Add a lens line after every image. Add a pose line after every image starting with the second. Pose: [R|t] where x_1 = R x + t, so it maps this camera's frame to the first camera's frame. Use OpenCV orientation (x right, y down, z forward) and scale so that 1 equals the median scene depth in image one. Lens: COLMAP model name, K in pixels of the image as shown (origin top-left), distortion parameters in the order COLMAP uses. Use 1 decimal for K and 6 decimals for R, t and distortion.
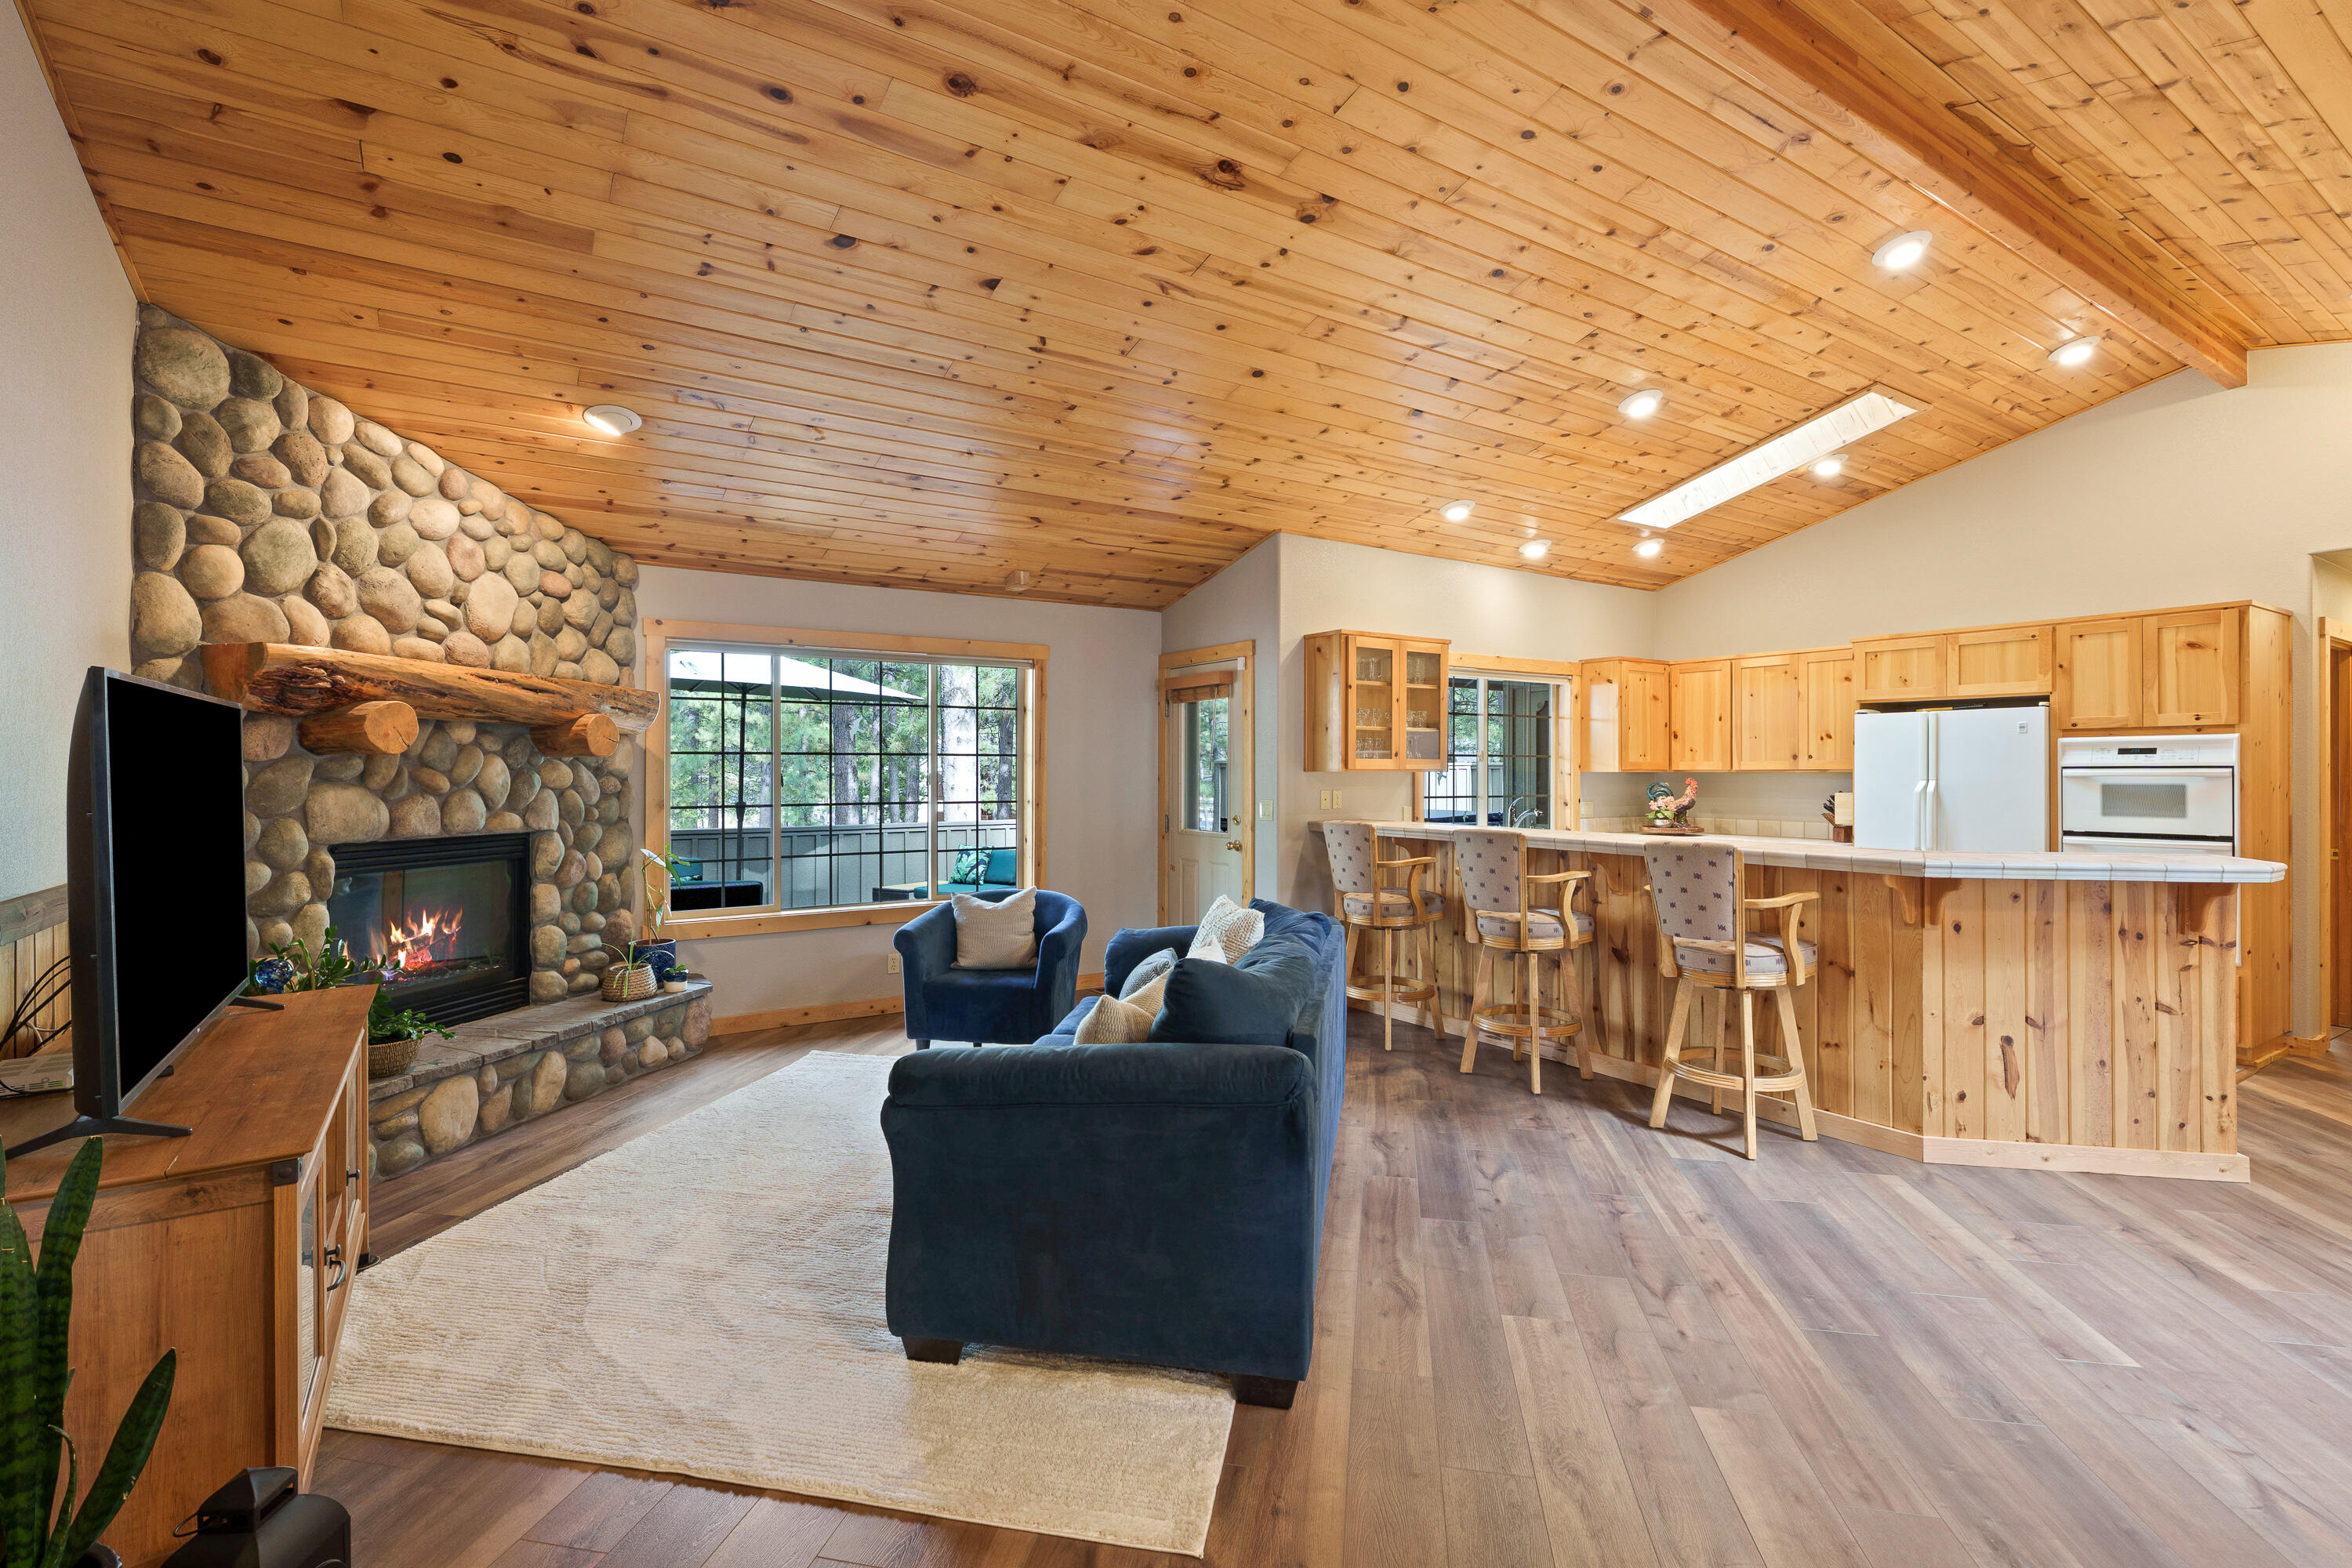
lens RADIAL K [[1081.7, 0, 1175.2], [0, 1081.7, 764.2], [0, 0, 1]] dist [-0.000548, -0.002208]
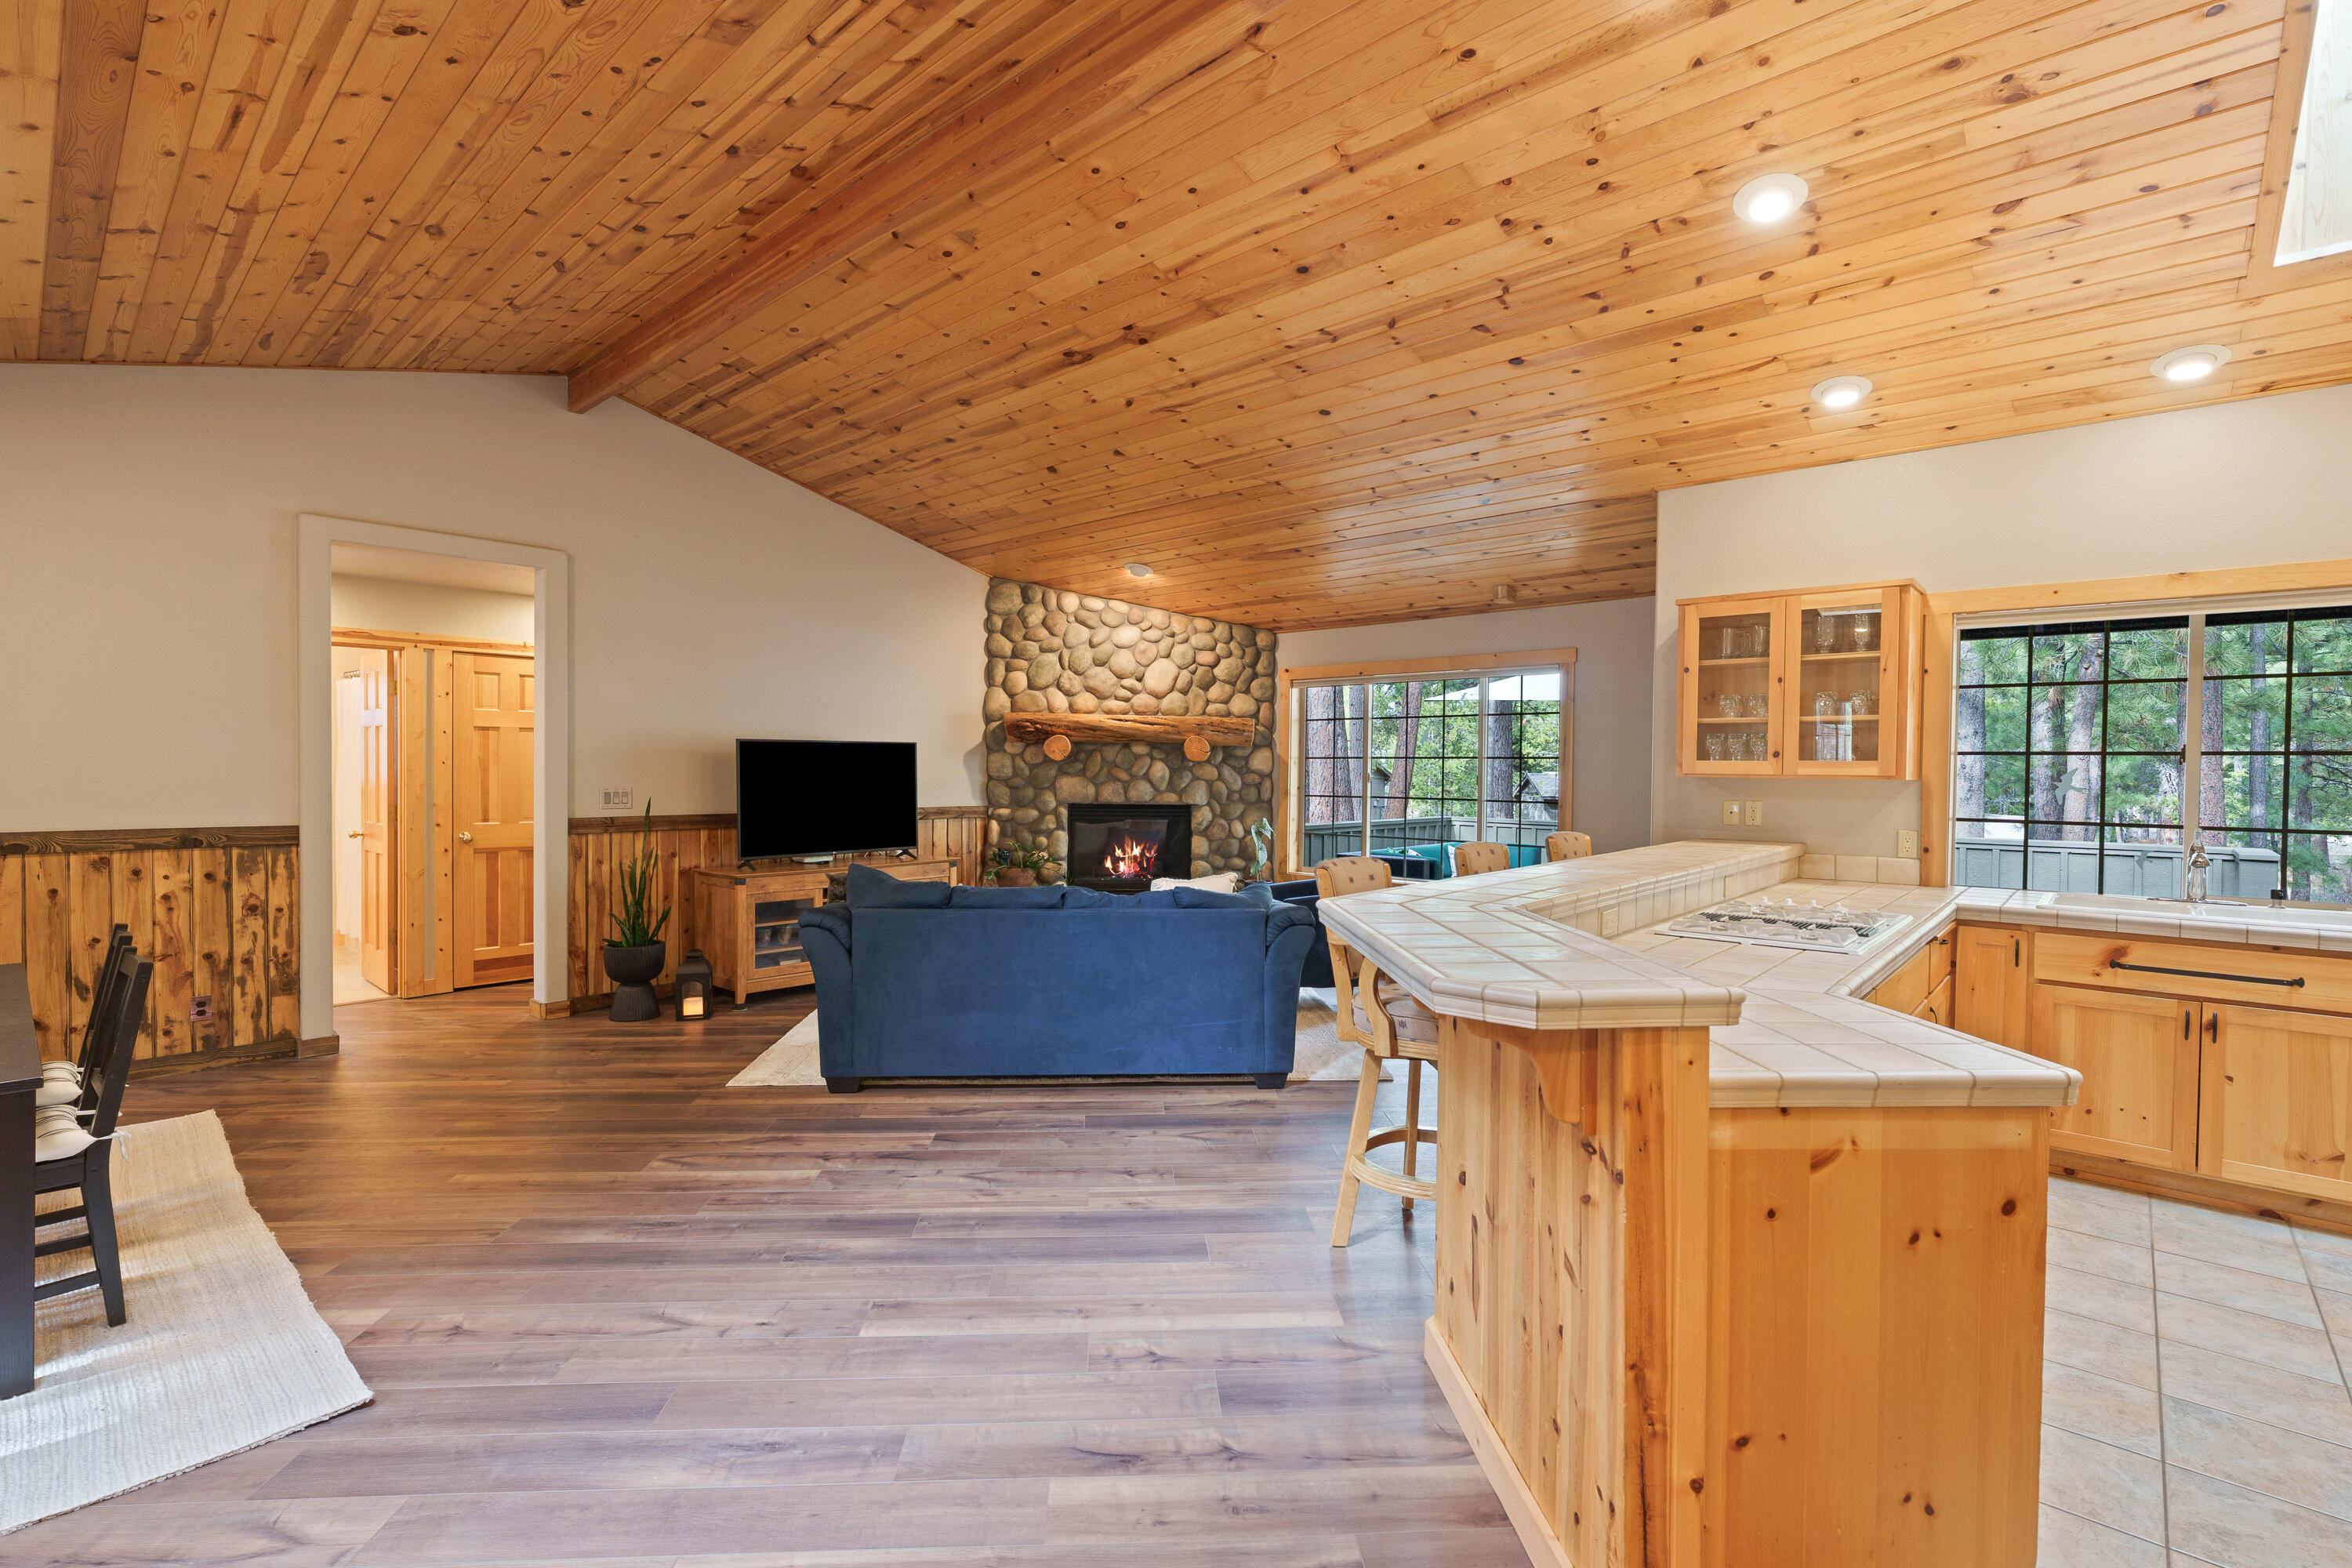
lens RADIAL K [[1094.9, 0, 1173.6], [0, 1094.9, 762.2], [0, 0, 1]] dist [-0.000752, 0.000137]
pose [[0.234837, -0.001976, -0.972033, 1.133012], [-0.001216, 0.999997, -0.002327, -0.001216], [0.972034, 0.001728, 0.234834, 0.588851]]
